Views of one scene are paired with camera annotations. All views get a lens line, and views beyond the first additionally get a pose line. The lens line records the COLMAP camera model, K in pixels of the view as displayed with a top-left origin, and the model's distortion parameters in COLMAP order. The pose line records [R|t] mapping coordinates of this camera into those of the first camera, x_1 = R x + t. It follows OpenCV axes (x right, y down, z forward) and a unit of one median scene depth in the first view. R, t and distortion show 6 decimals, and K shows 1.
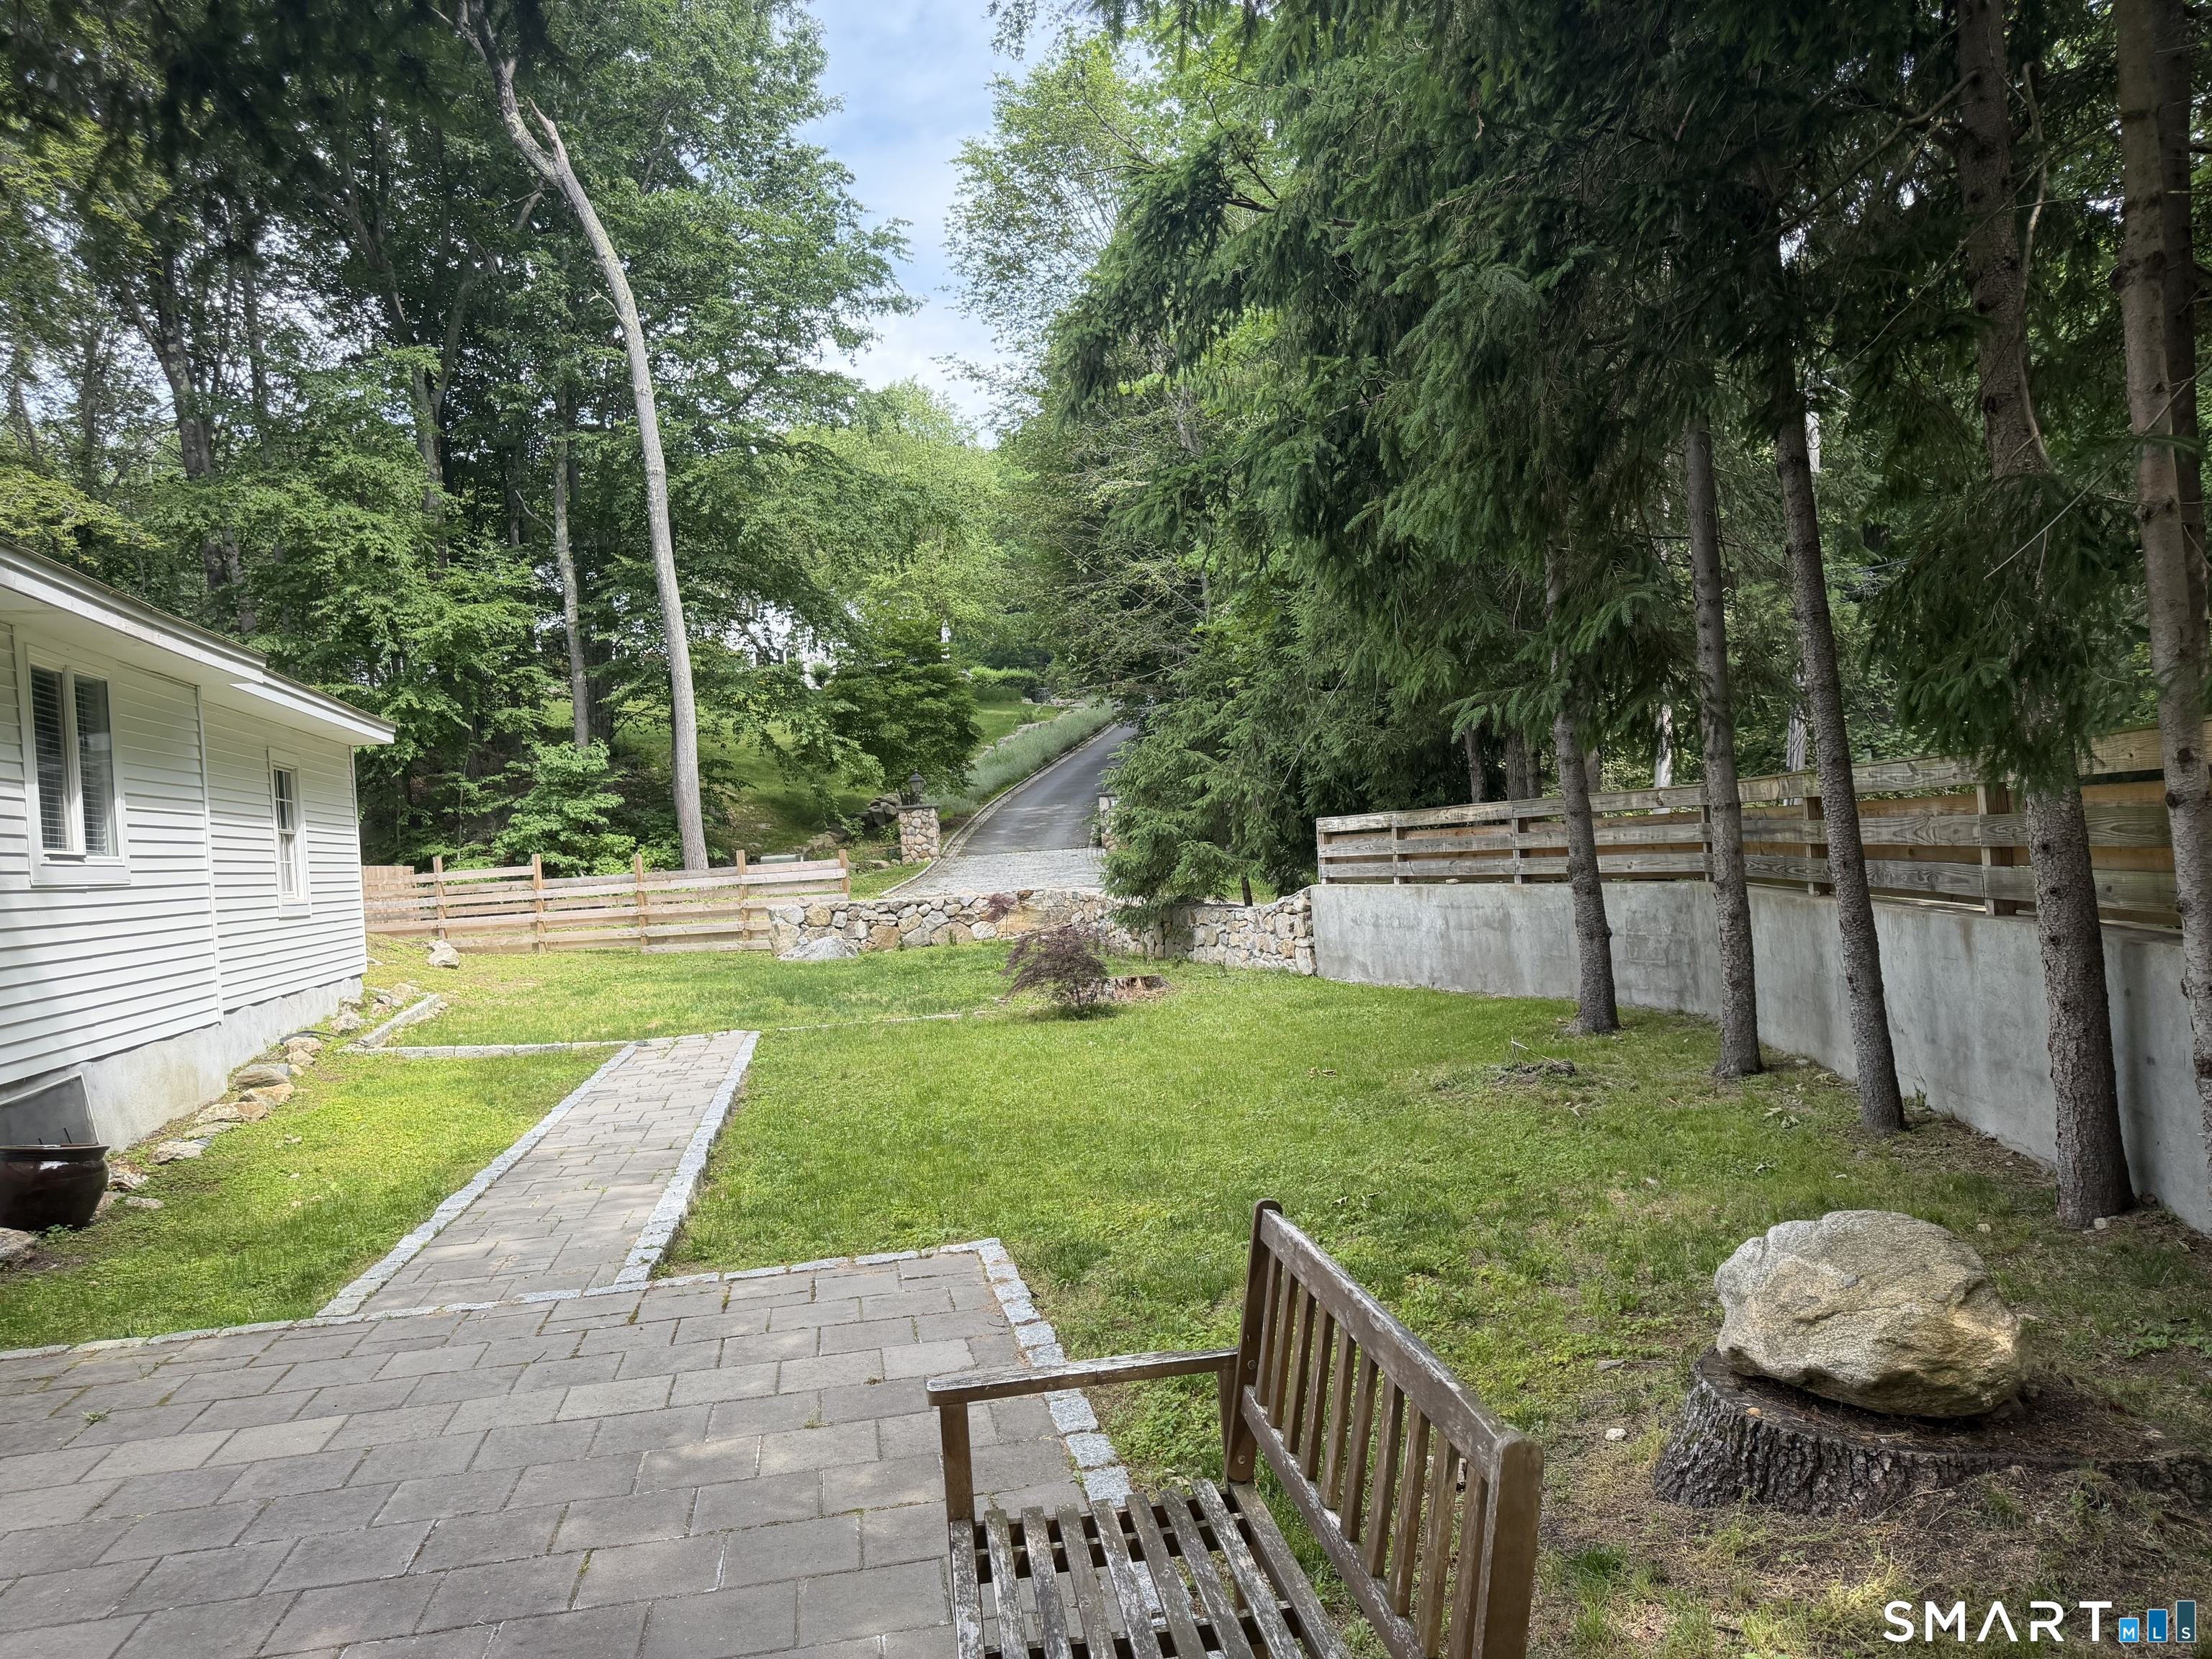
lens RADIAL K [[1549.6, 0, 1106.0], [0, 1549.6, 829.5], [0, 0, 1]] dist [0.083022, 0.000523]
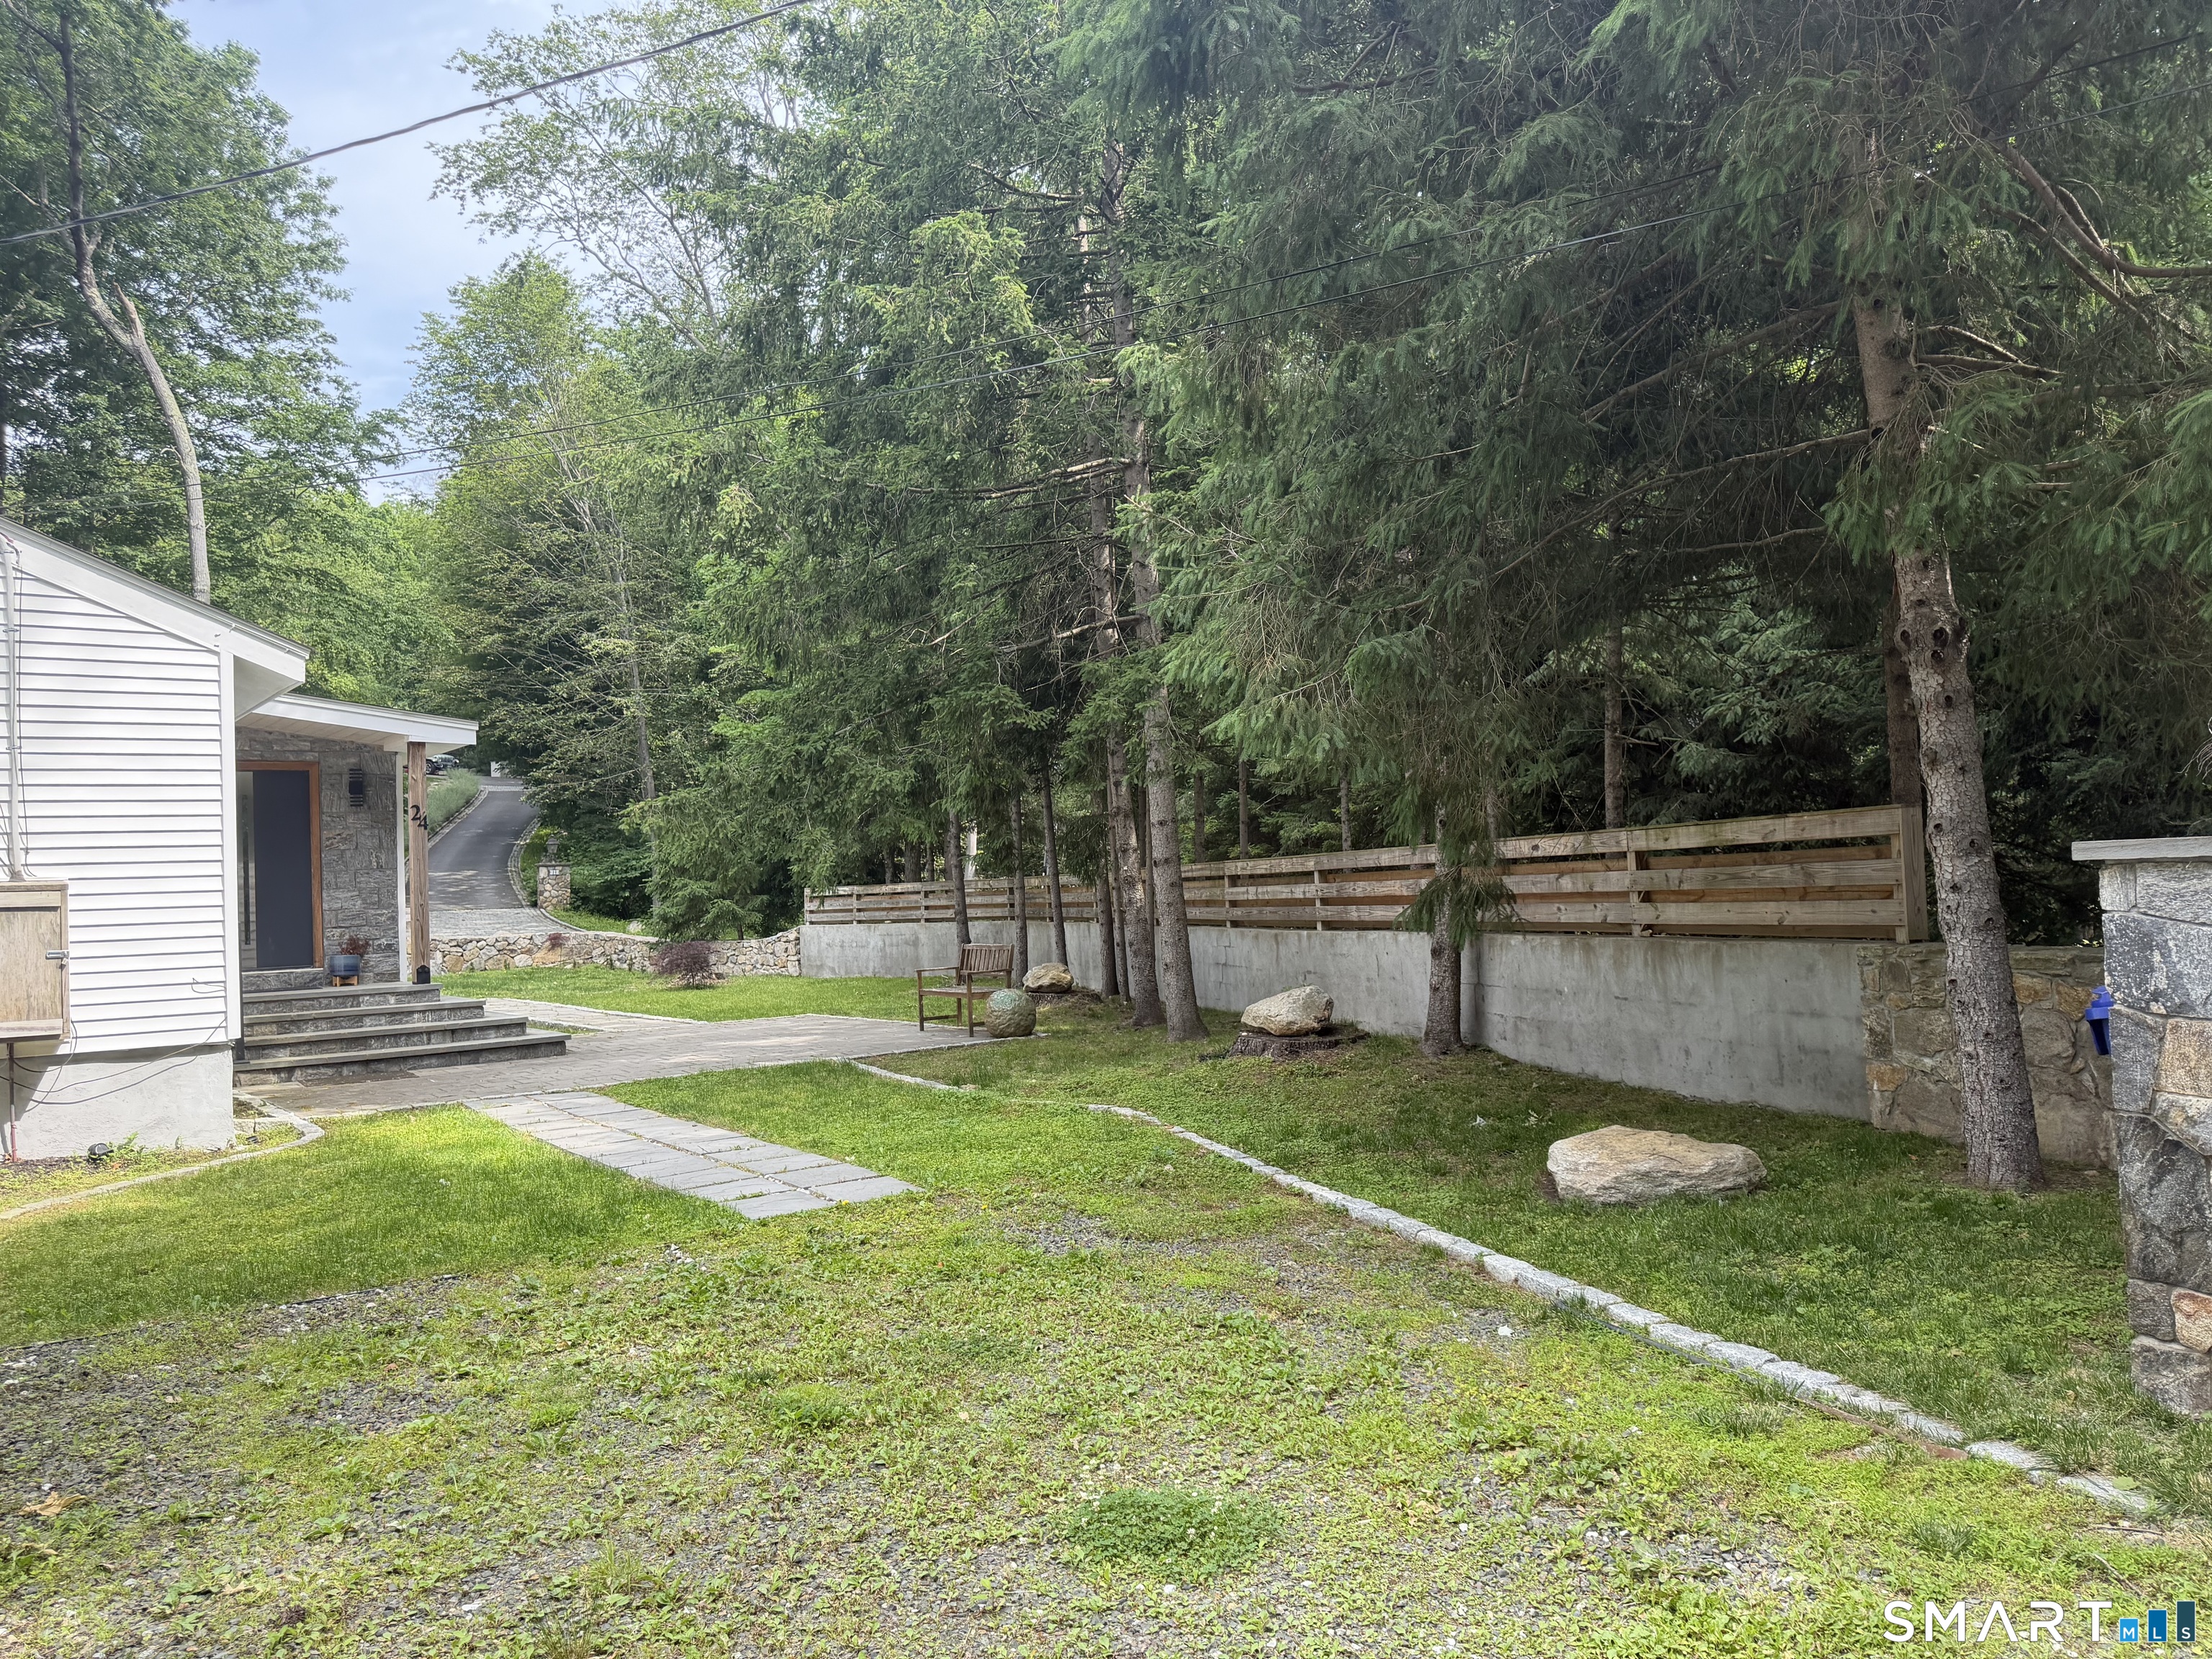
lens RADIAL K [[1536.7, 0, 1106.0], [0, 1536.7, 829.5], [0, 0, 1]] dist [-0.029704, 0.000840]
pose [[0.900025, 0.048267, 0.433157, -0.383385], [-0.026533, 0.998073, -0.056086, 0.018015], [-0.435030, 0.038986, 0.899572, -0.891419]]
